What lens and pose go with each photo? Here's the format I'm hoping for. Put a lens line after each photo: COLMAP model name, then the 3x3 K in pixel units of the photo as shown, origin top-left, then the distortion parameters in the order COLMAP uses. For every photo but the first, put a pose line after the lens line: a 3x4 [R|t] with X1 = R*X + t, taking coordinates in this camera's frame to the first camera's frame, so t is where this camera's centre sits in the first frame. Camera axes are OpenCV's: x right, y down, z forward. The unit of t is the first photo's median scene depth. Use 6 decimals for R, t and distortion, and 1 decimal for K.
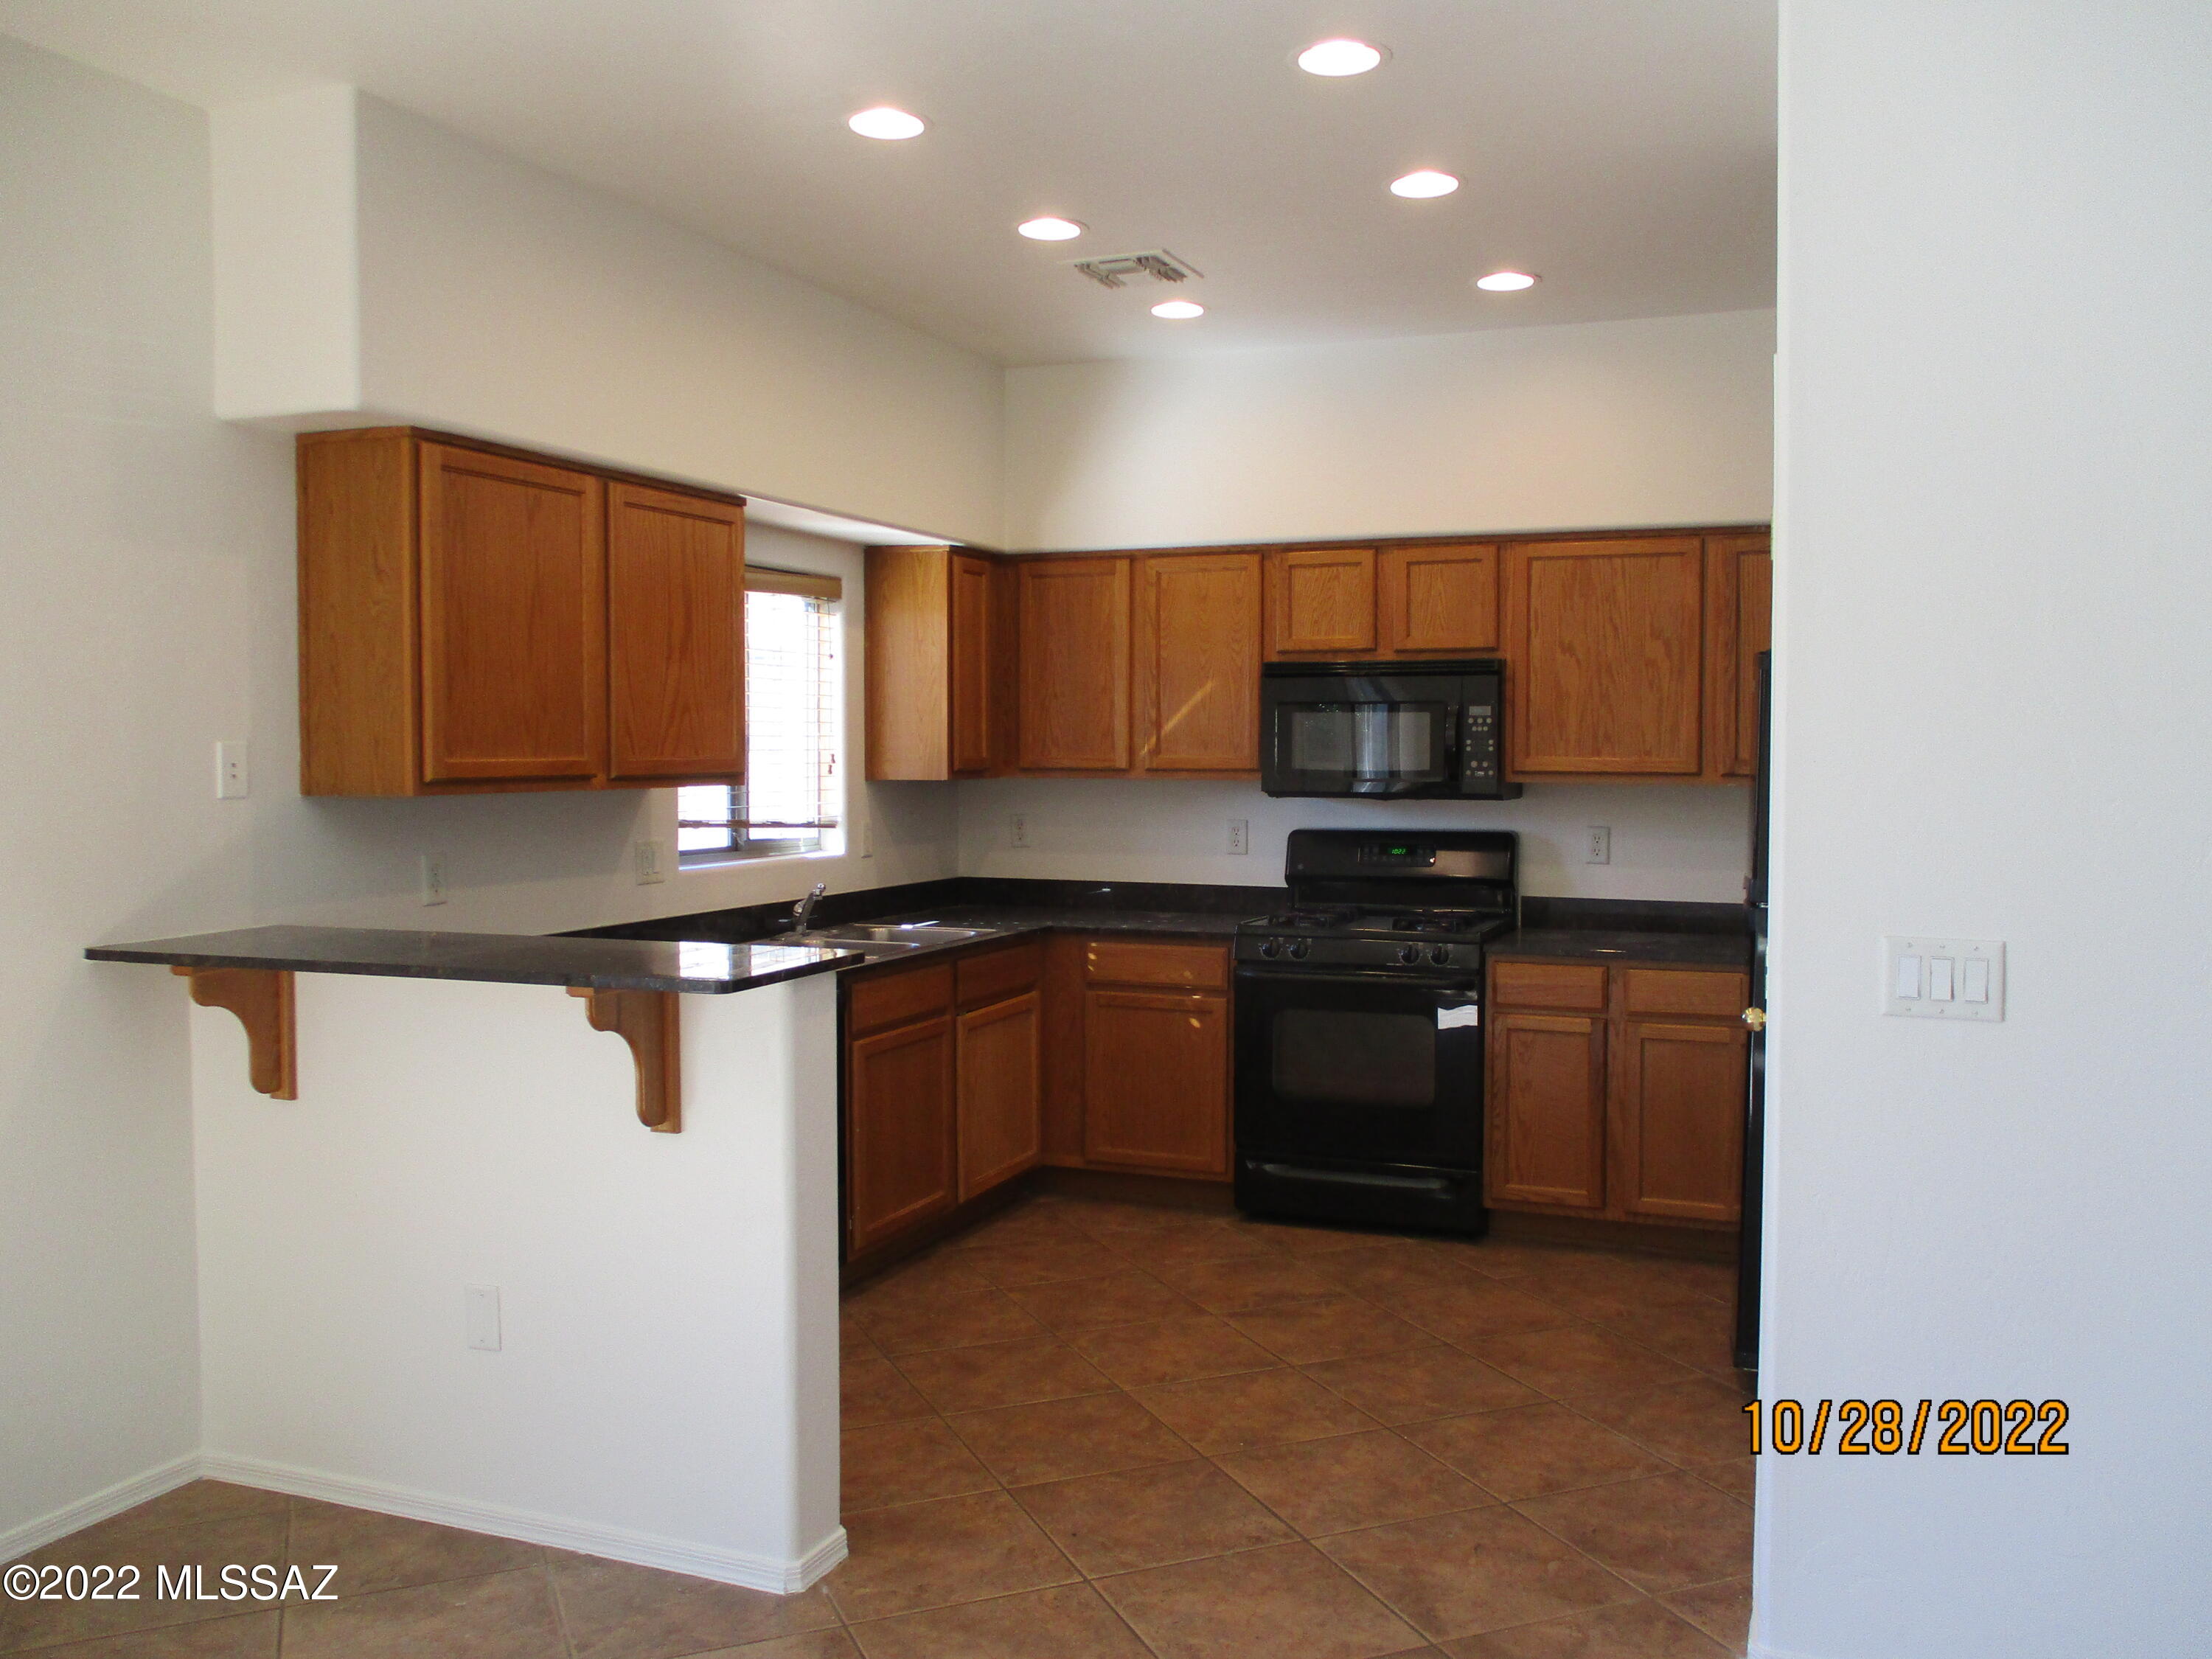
lens RADIAL K [[1857.3, 0, 1101.3], [0, 1857.3, 789.0], [0, 0, 1]] dist [-0.023795, 0.010810]
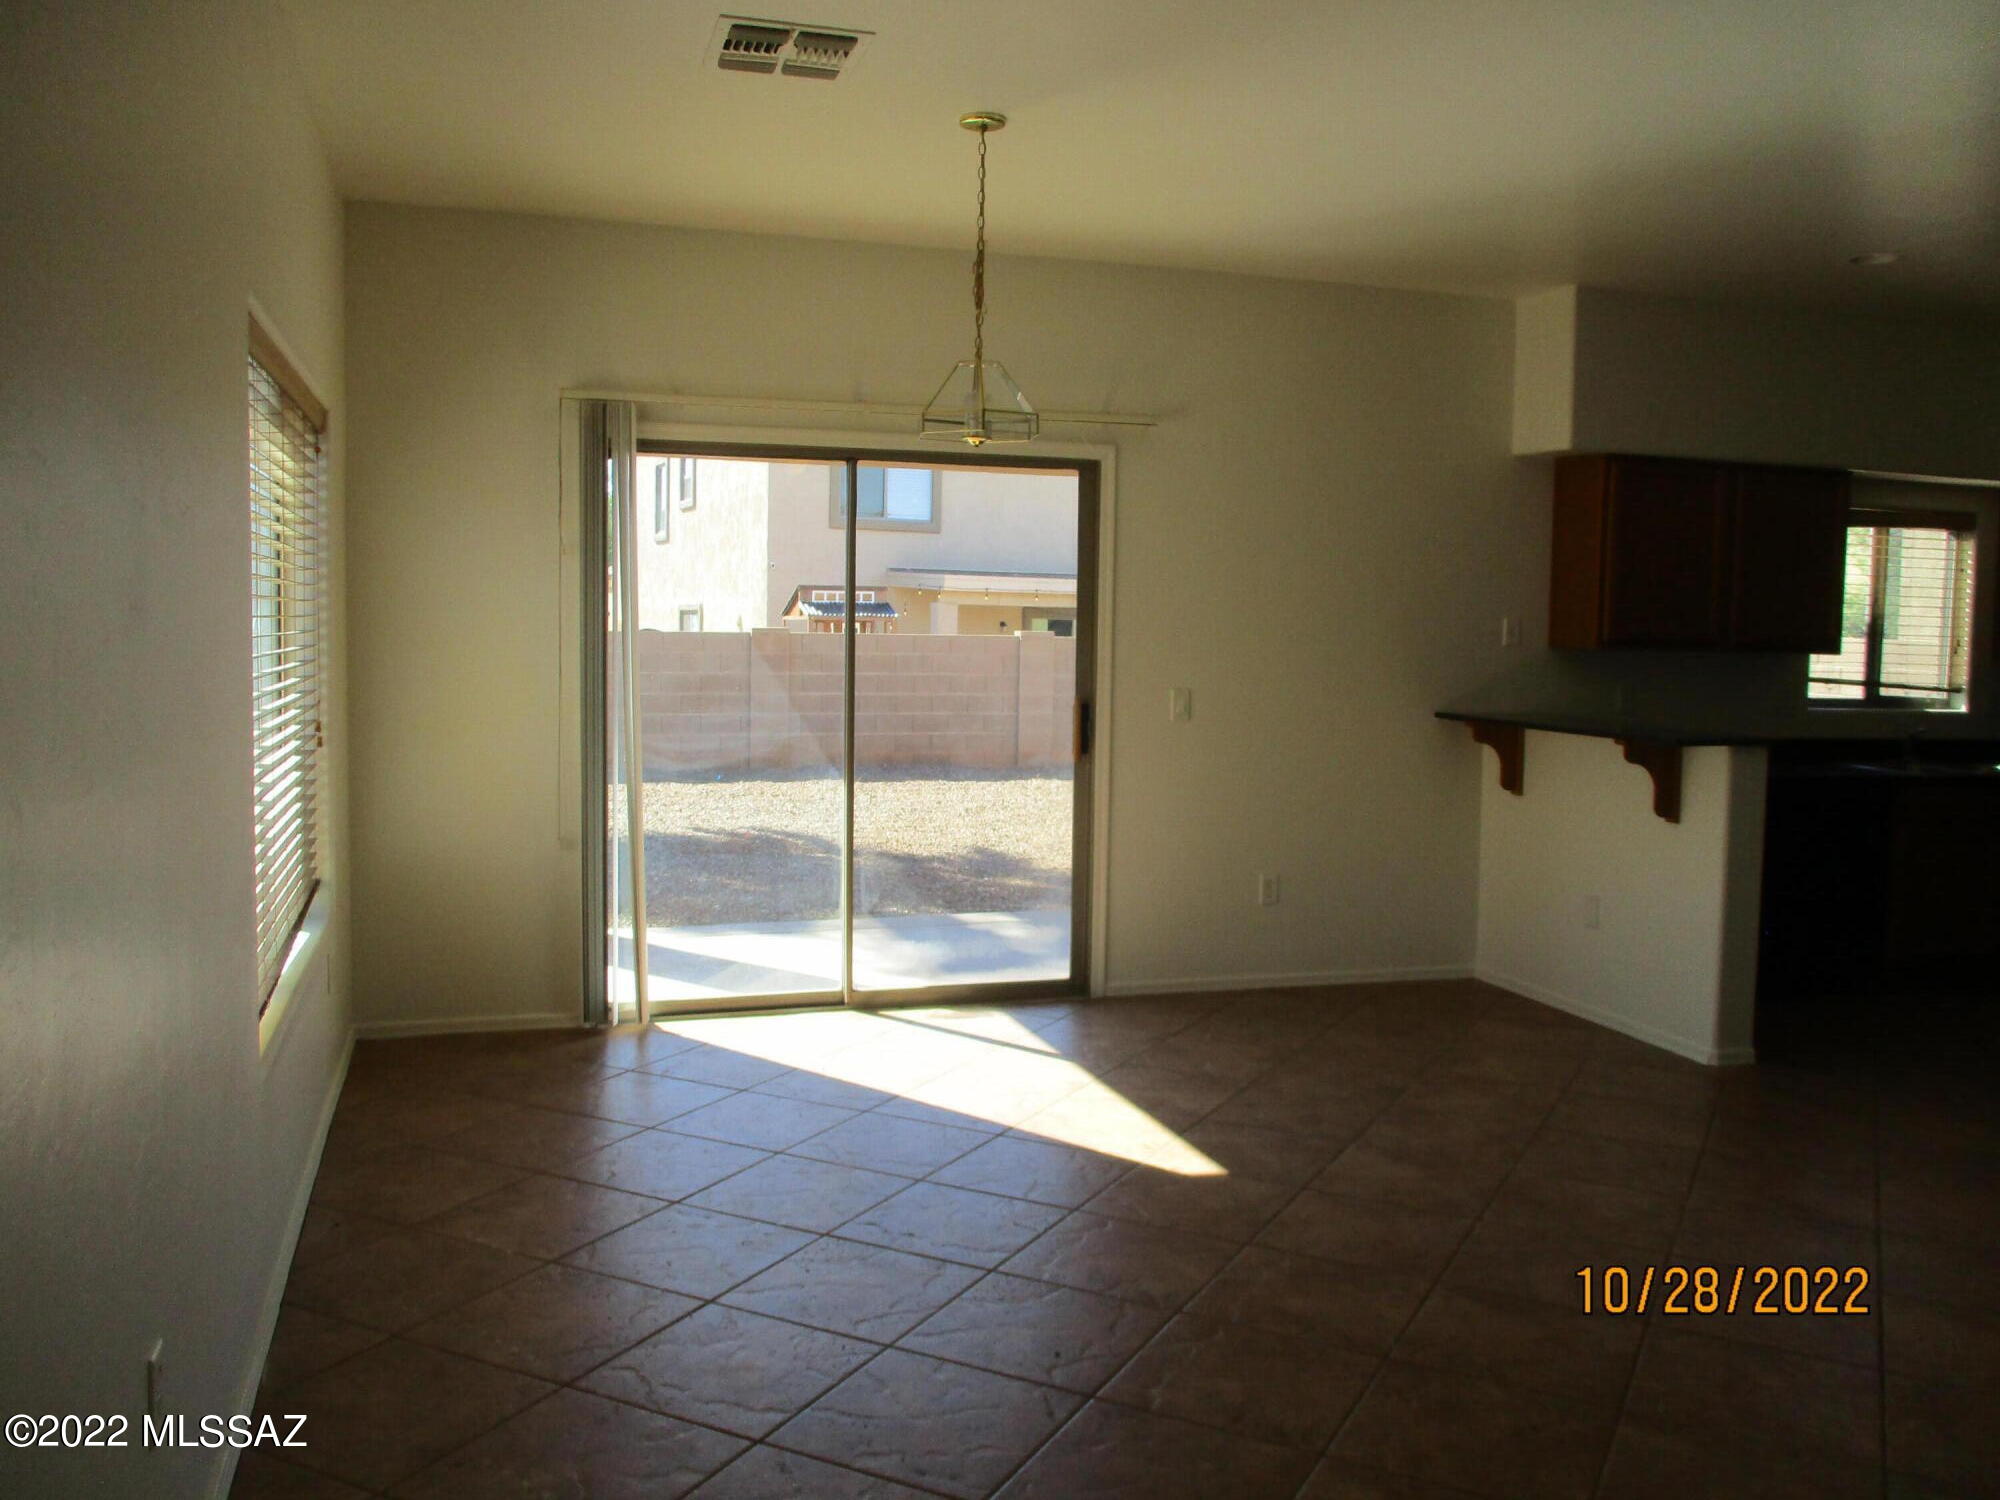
lens RADIAL K [[1679.3, 0, 1000.3], [0, 1679.3, 748.4], [0, 0, 1]] dist [-0.023795, 0.010810]
pose [[0.645143, 0.081571, -0.759695, 0.441648], [-0.045996, 0.996628, 0.067951, 0.013747], [0.762676, -0.008895, 0.646720, -0.468840]]
